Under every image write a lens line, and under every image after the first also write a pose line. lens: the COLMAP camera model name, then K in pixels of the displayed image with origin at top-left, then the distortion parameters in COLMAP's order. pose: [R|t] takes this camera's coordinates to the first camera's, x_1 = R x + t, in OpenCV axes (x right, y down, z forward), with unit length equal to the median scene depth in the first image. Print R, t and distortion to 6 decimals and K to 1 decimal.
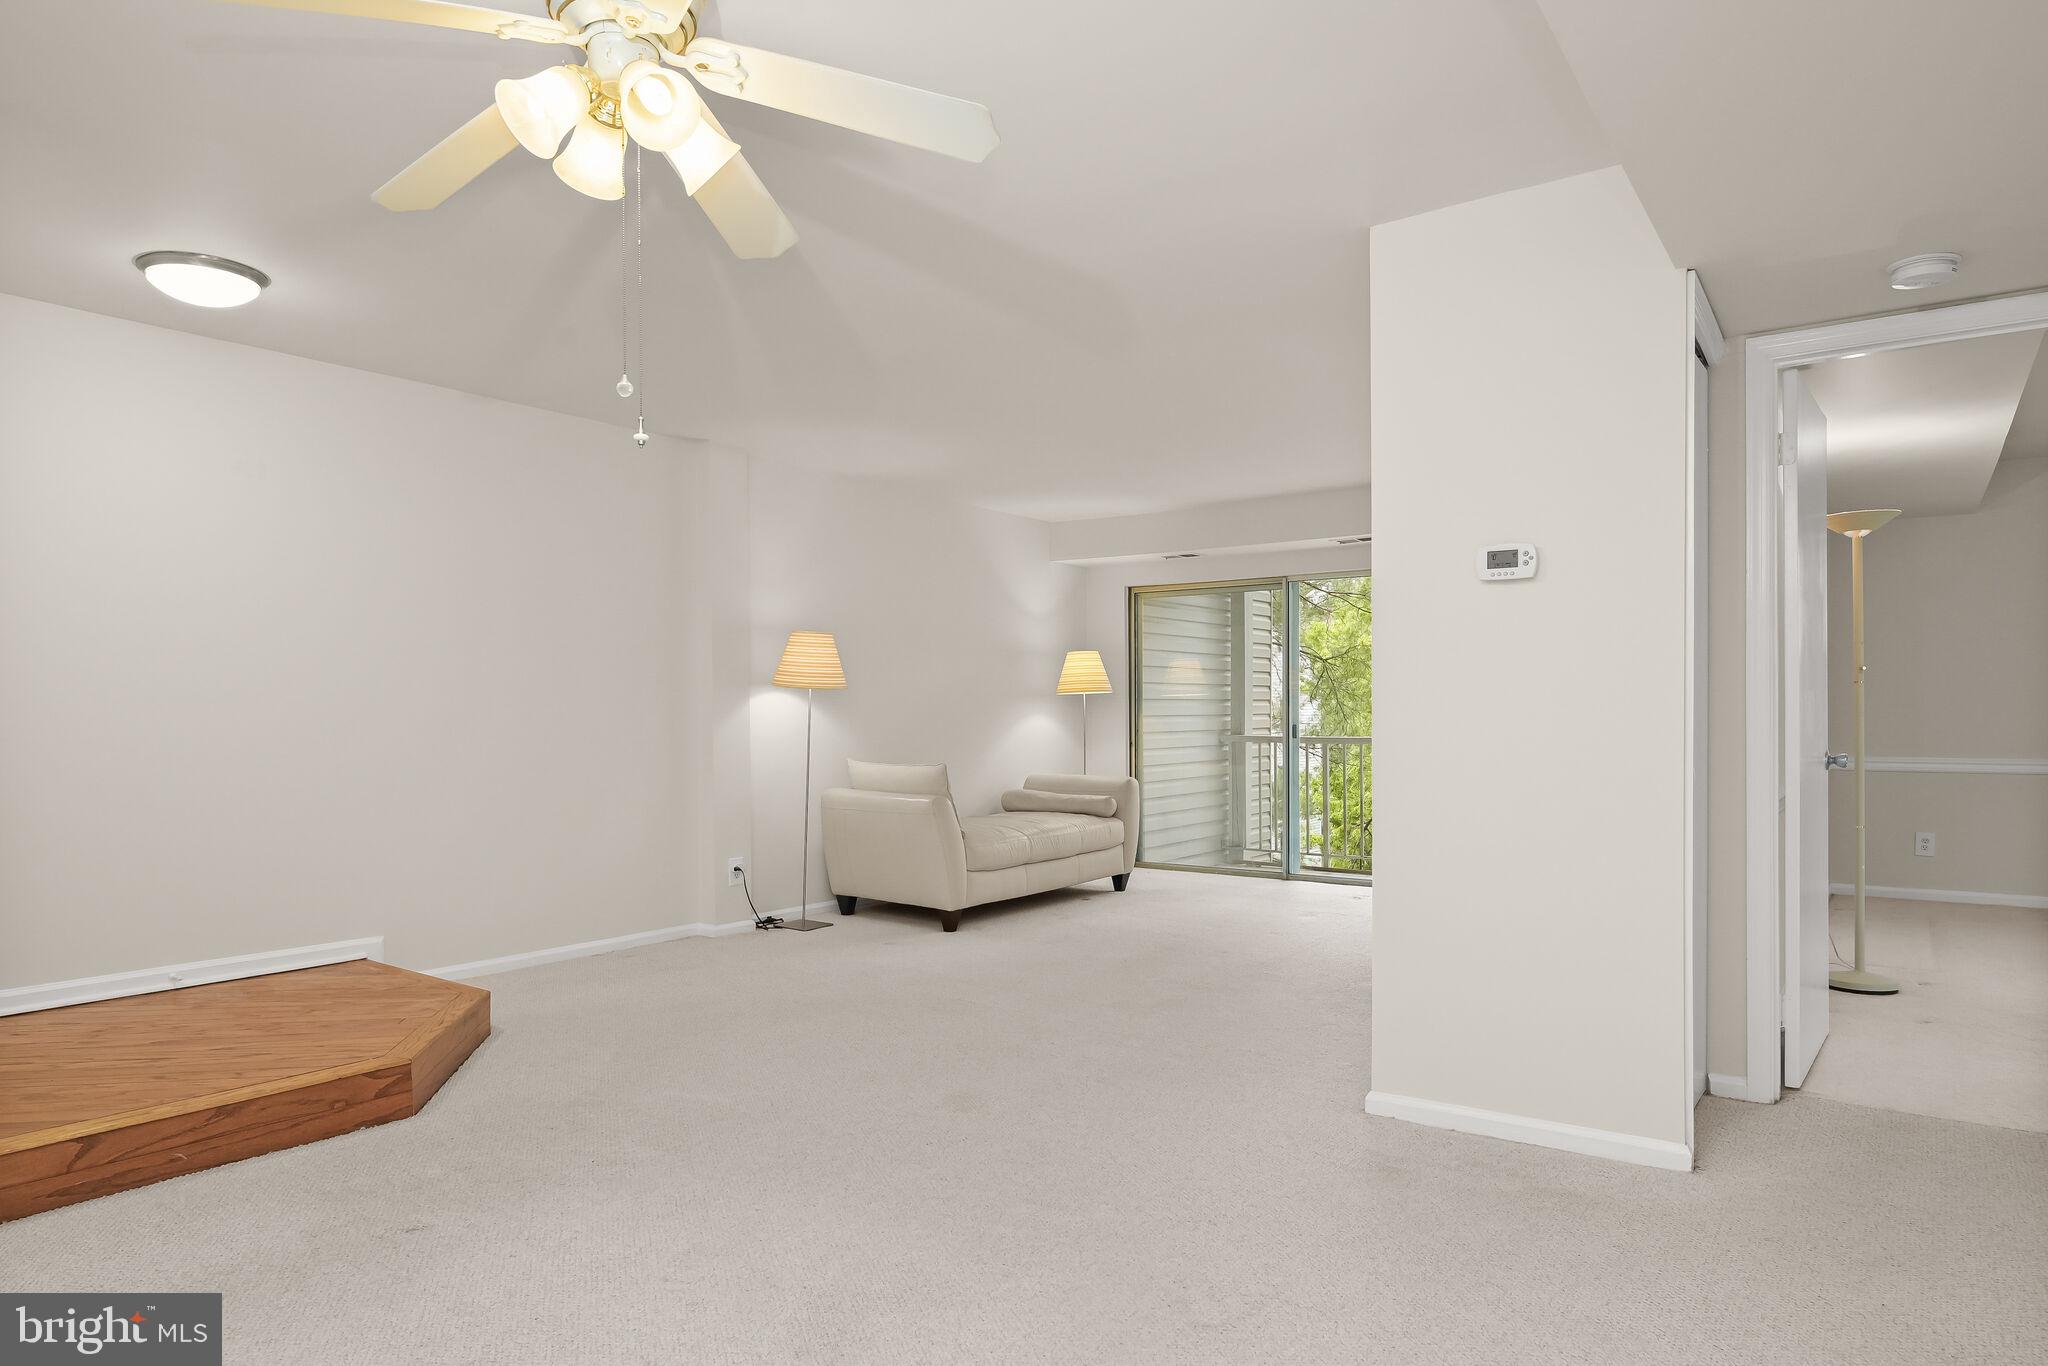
lens RADIAL K [[1221.7, 0, 1016.5], [0, 1221.7, 713.2], [0, 0, 1]] dist [0.002852, -0.002167]
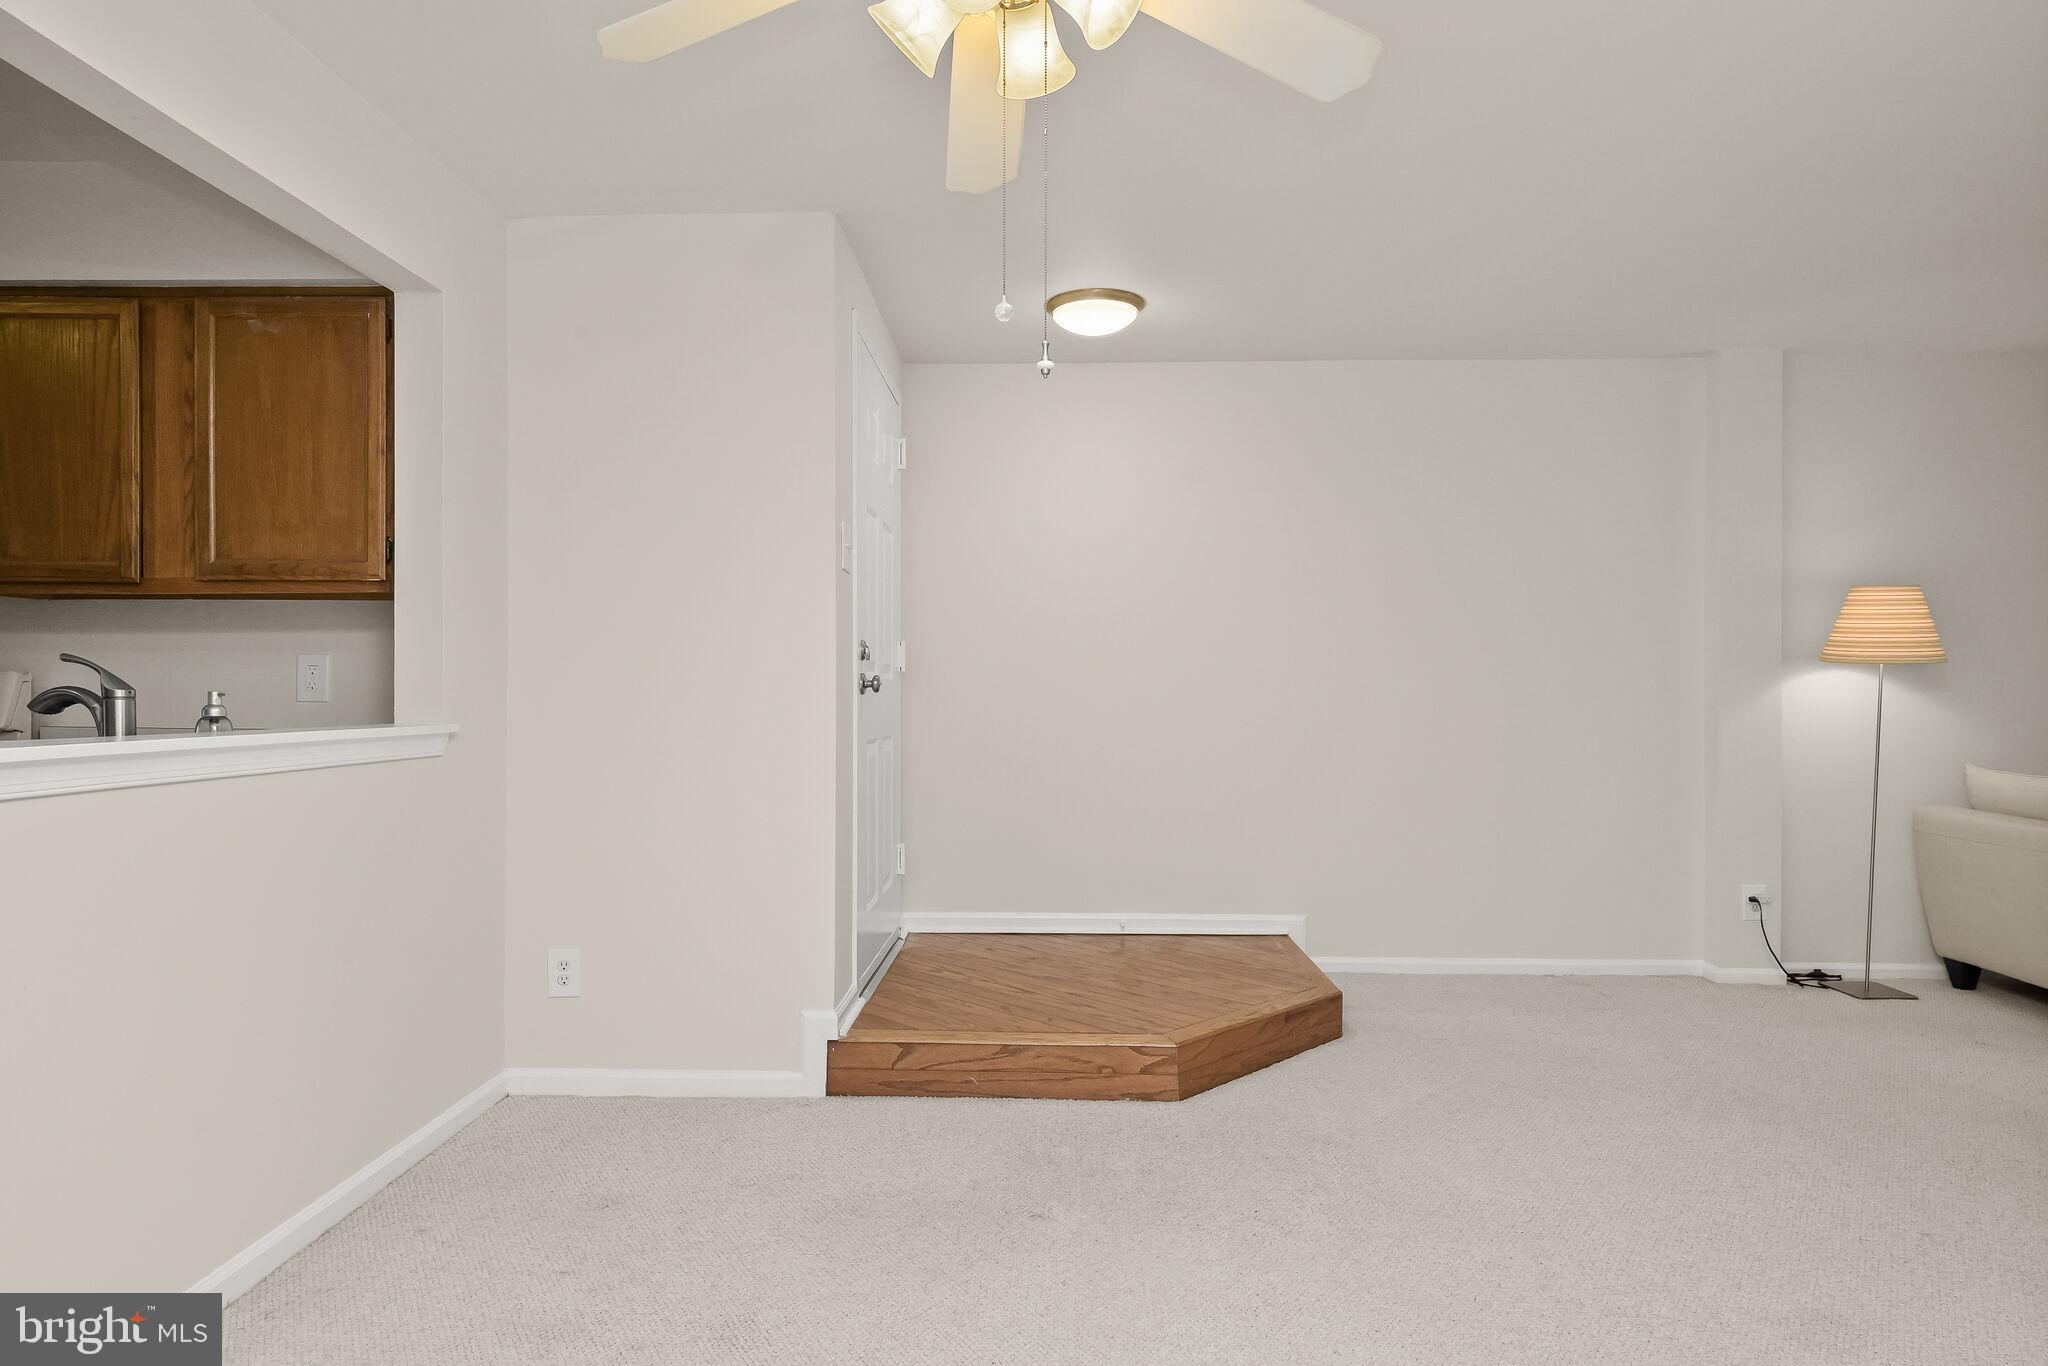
lens RADIAL K [[1221.7, 0, 1031.1], [0, 1221.7, 700.2], [0, 0, 1]] dist [0.002852, -0.002167]
pose [[0.577702, 0.007809, -0.816211, 0.130296], [-0.005107, 0.999969, 0.005953, -0.000458], [0.816232, 0.000729, 0.577724, 0.177266]]
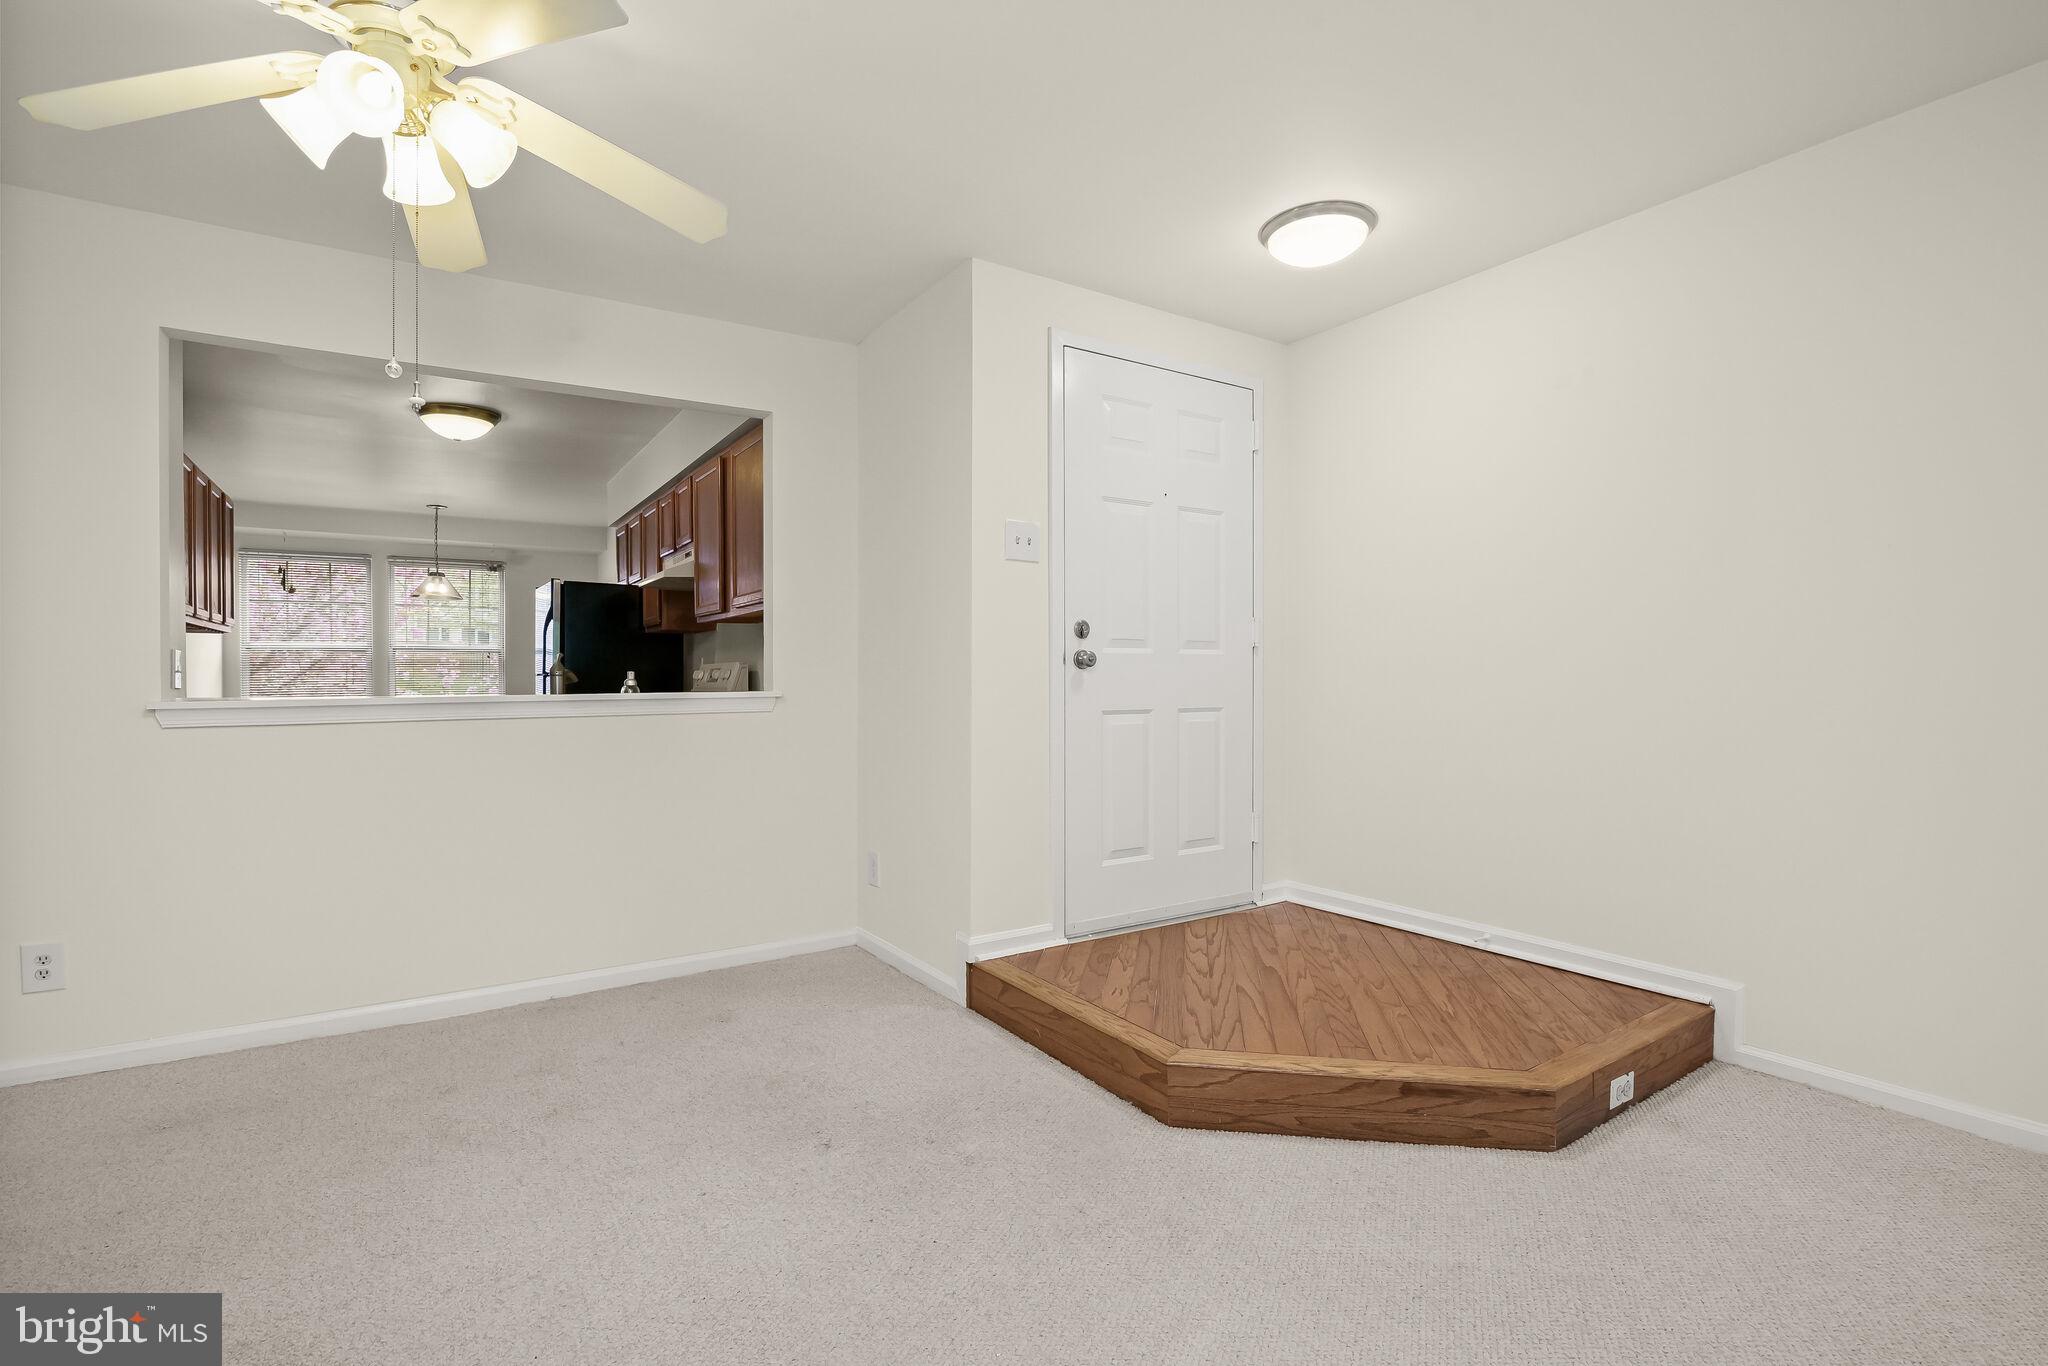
lens RADIAL K [[946.8, 0, 1015.9], [0, 946.8, 693.1], [0, 0, 1]] dist [-0.012967, 0.001905]
pose [[-0.354877, 0.020666, -0.934685, 0.090347], [0.005945, 0.999785, 0.019848, 0.003354], [0.934894, 0.001487, -0.354924, 0.609023]]
